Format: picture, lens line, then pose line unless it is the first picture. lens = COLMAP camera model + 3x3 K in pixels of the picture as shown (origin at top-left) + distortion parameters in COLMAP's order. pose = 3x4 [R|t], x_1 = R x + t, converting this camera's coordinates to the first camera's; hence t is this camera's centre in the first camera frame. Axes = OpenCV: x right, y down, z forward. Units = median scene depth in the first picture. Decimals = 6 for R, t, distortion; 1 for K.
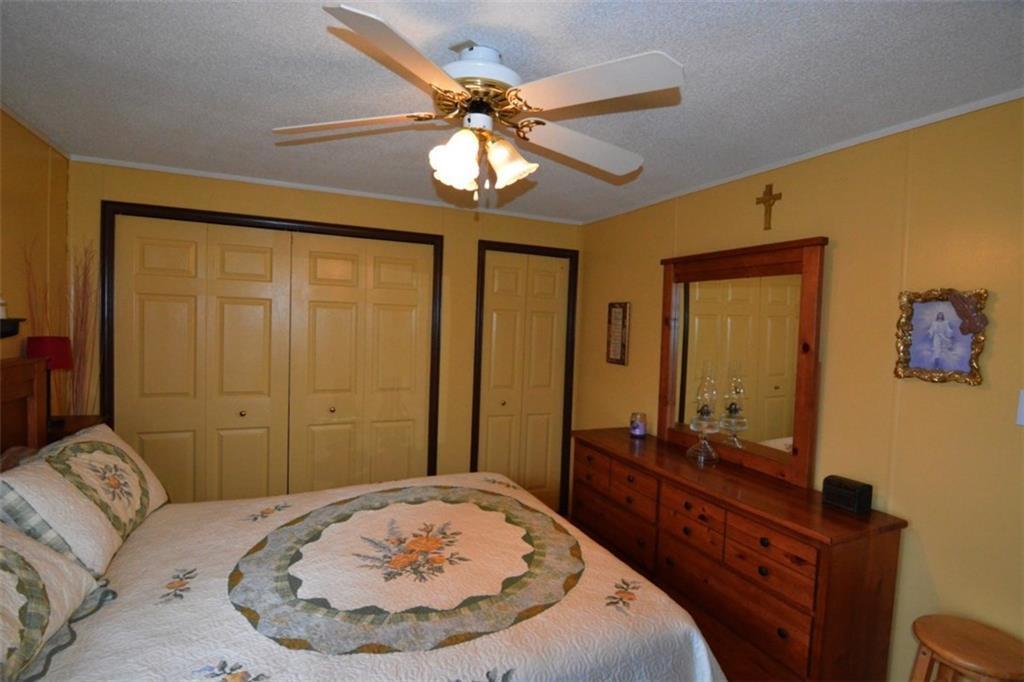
lens RADIAL K [[504.2, 0, 509.0], [0, 504.2, 337.6], [0, 0, 1]] dist [-0.010510, -0.005039]
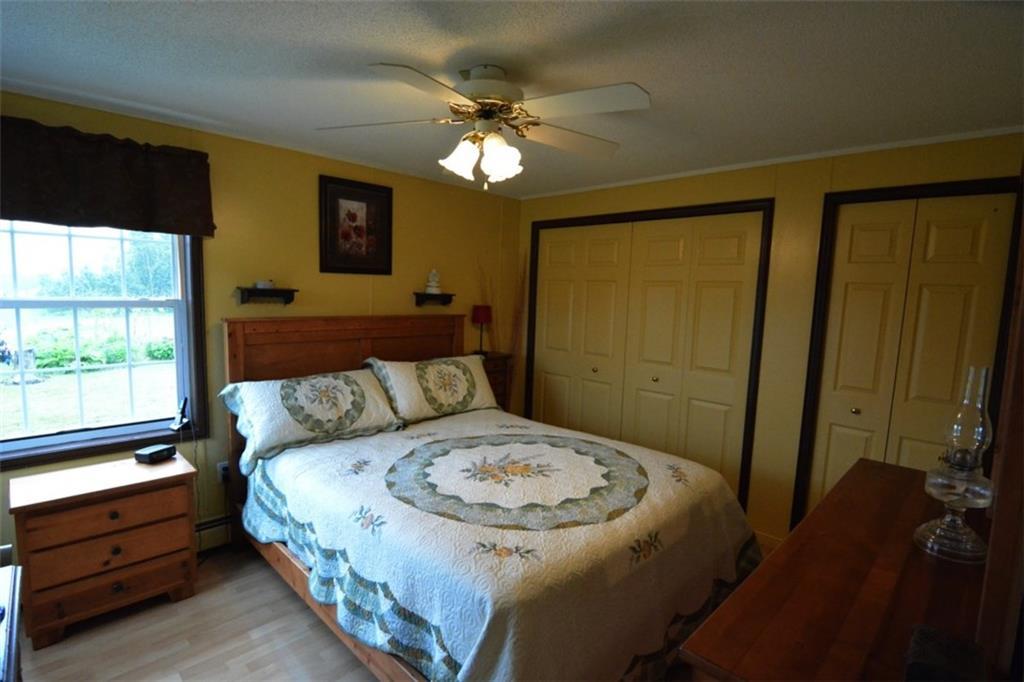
lens RADIAL K [[504.2, 0, 507.9], [0, 504.2, 346.9], [0, 0, 1]] dist [-0.010510, -0.005039]
pose [[0.344122, 0.083325, -0.935220, 0.958350], [-0.044966, 0.996374, 0.072228, 0.012904], [0.937847, 0.017198, 0.346621, 0.523652]]
